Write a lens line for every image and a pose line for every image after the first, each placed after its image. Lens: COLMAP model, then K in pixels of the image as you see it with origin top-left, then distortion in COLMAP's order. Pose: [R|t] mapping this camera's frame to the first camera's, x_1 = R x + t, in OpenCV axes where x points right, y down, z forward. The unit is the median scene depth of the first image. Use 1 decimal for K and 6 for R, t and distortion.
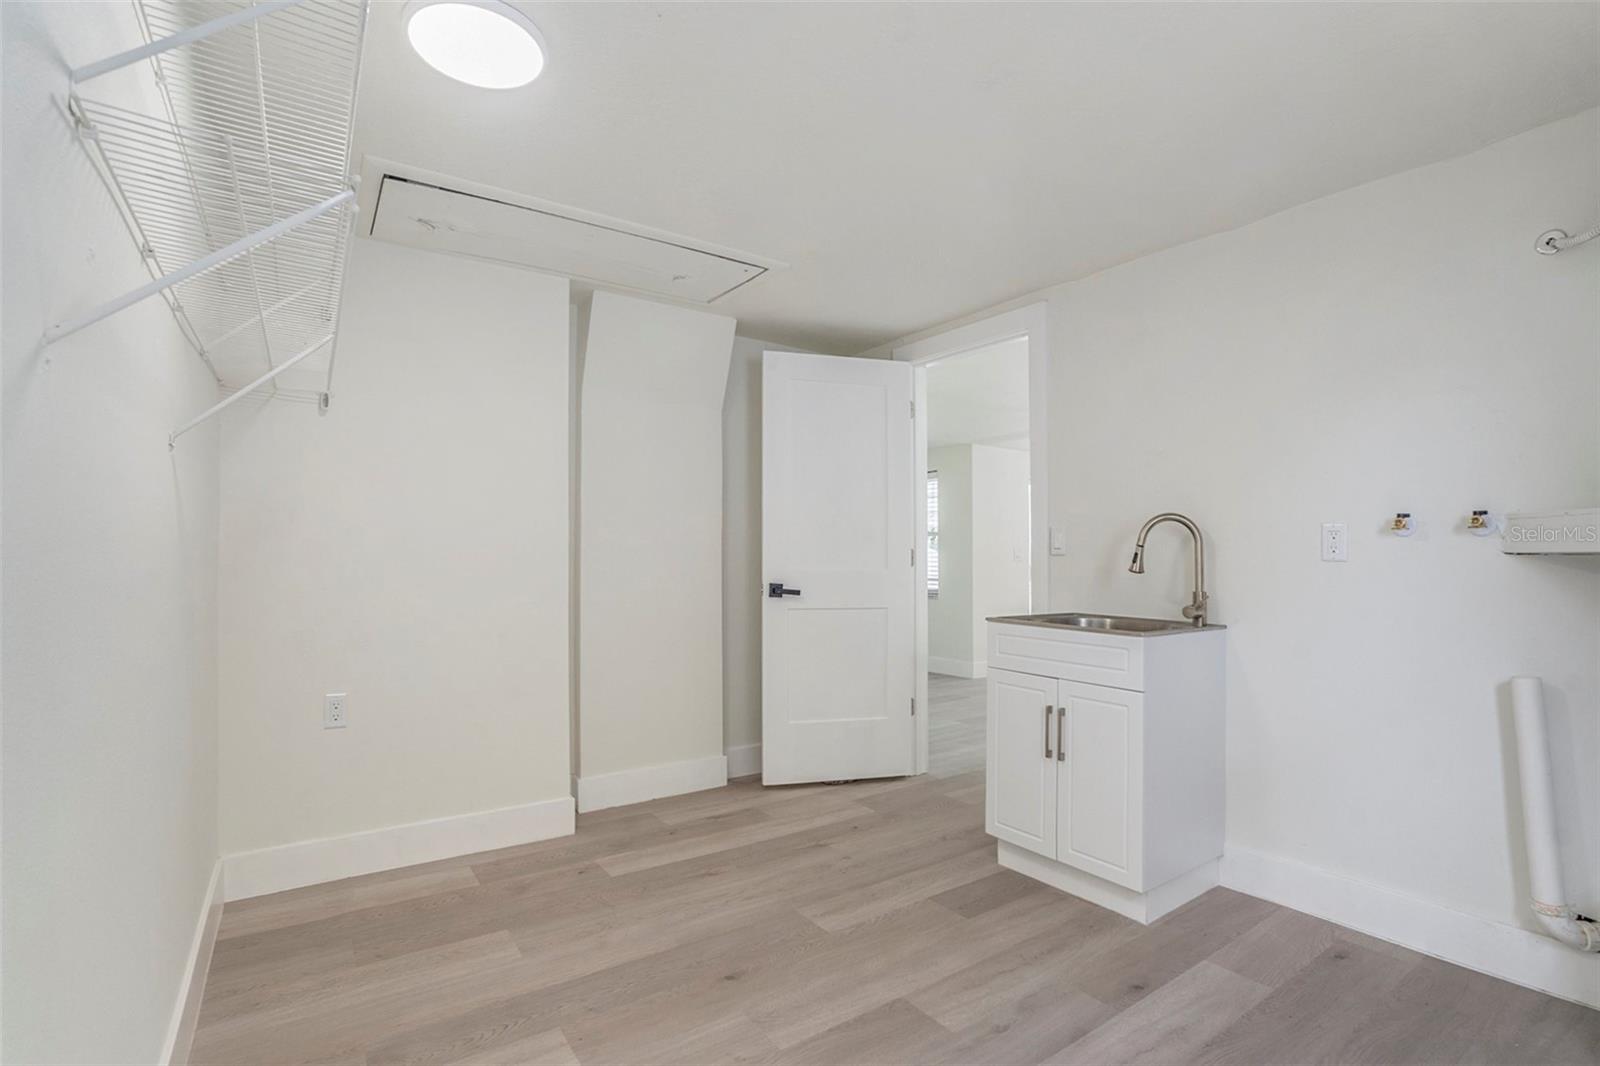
lens RADIAL K [[729.5, 0, 795.8], [0, 729.5, 541.5], [0, 0, 1]] dist [-0.006519, 0.000776]
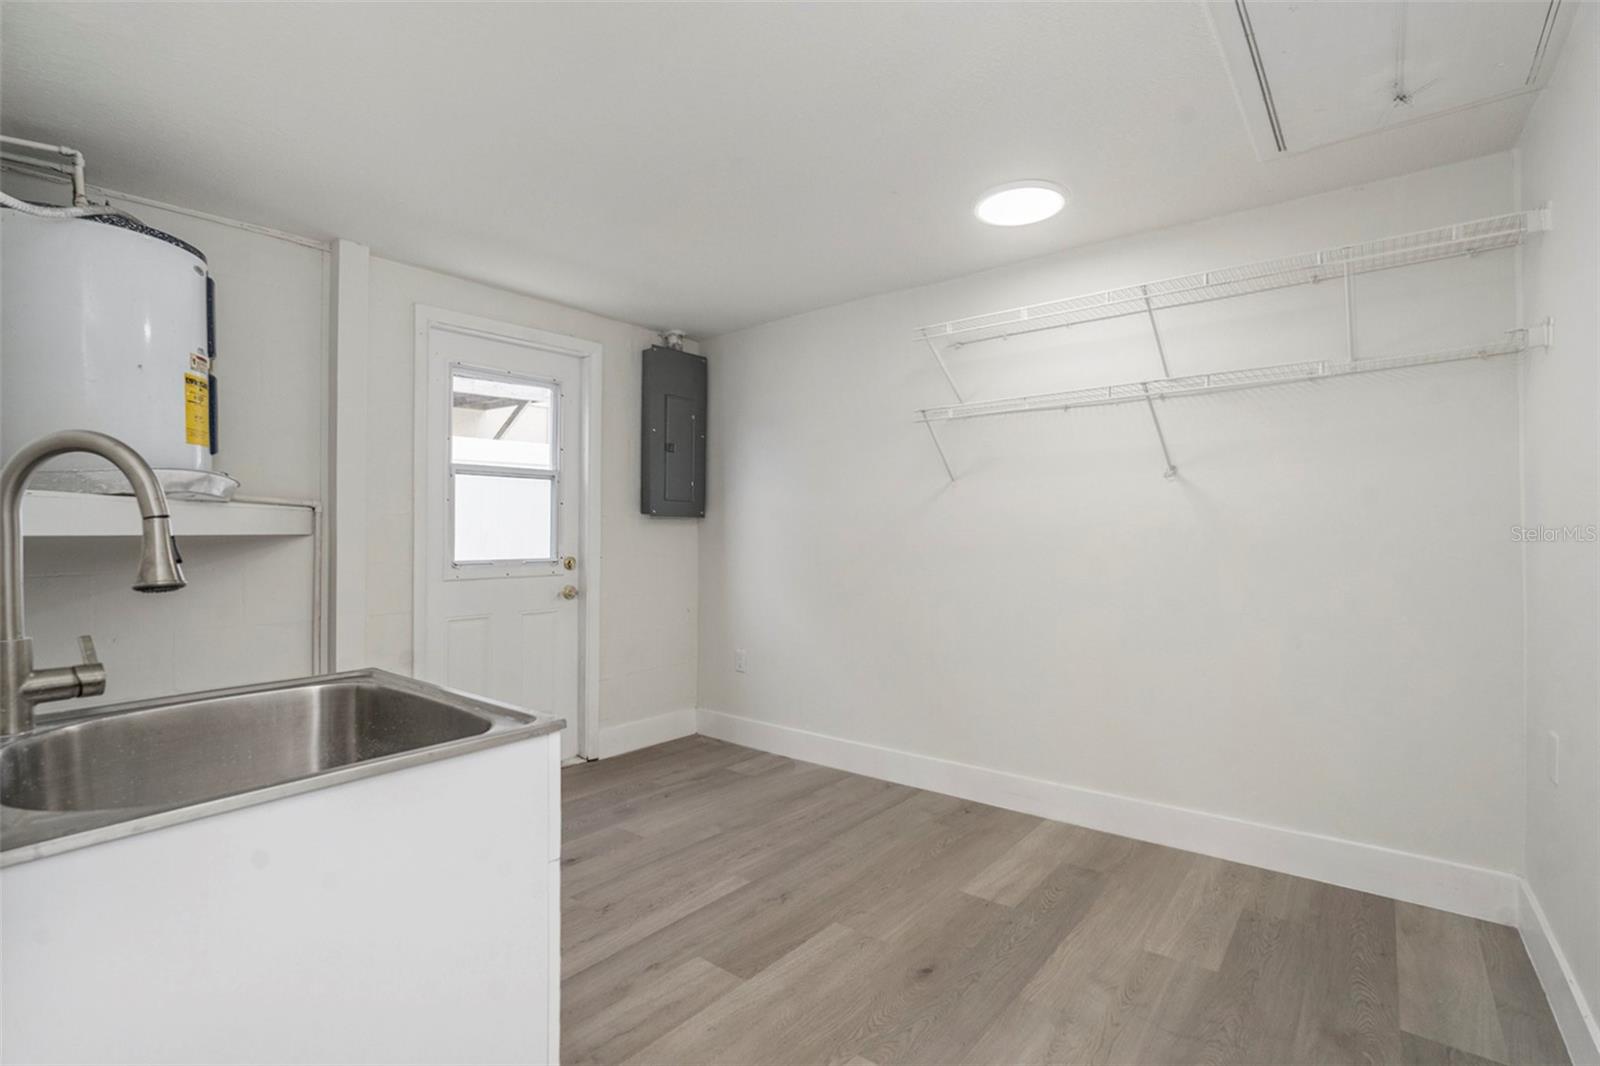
lens RADIAL K [[729.5, 0, 795.8], [0, 729.5, 541.5], [0, 0, 1]] dist [-0.006519, 0.000776]
pose [[-0.963506, 0.004364, -0.267653, 0.337490], [0.009167, 0.999819, -0.016700, 0.052842], [0.267531, -0.018545, -0.963371, 1.950999]]
